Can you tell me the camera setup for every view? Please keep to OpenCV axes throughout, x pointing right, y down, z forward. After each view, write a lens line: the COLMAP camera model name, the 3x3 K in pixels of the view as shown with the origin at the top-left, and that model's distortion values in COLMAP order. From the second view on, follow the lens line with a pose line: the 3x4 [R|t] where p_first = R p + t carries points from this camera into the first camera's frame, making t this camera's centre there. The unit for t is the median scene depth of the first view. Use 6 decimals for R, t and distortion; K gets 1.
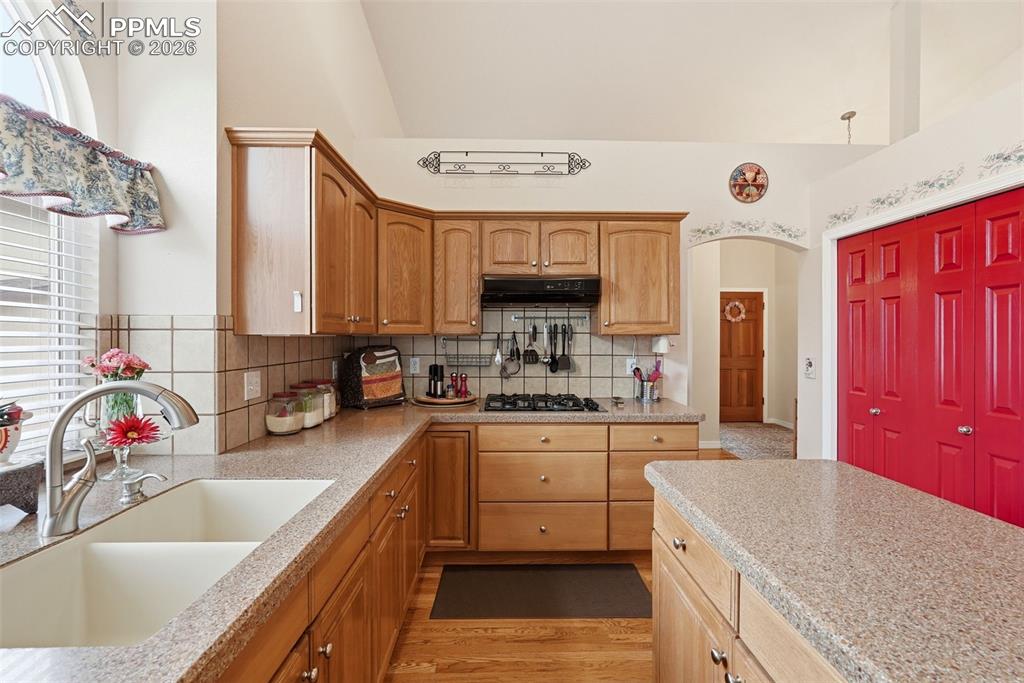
lens RADIAL K [[455.2, 0, 512.4], [0, 455.2, 338.5], [0, 0, 1]] dist [-0.001065, 0.000380]
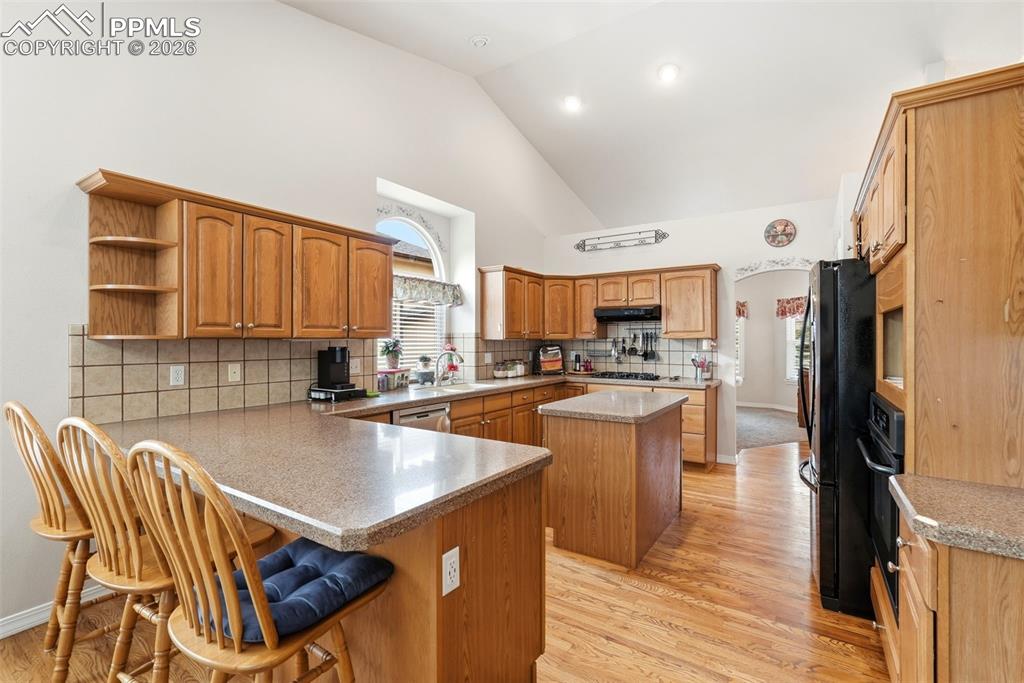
lens RADIAL K [[455.2, 0, 512.4], [0, 455.2, 338.5], [0, 0, 1]] dist [-0.001065, 0.000380]
pose [[0.823723, -0.005658, -0.566965, 0.709419], [0.000458, 0.999957, -0.009313, 0.007349], [0.566993, 0.007411, 0.823689, -0.751660]]
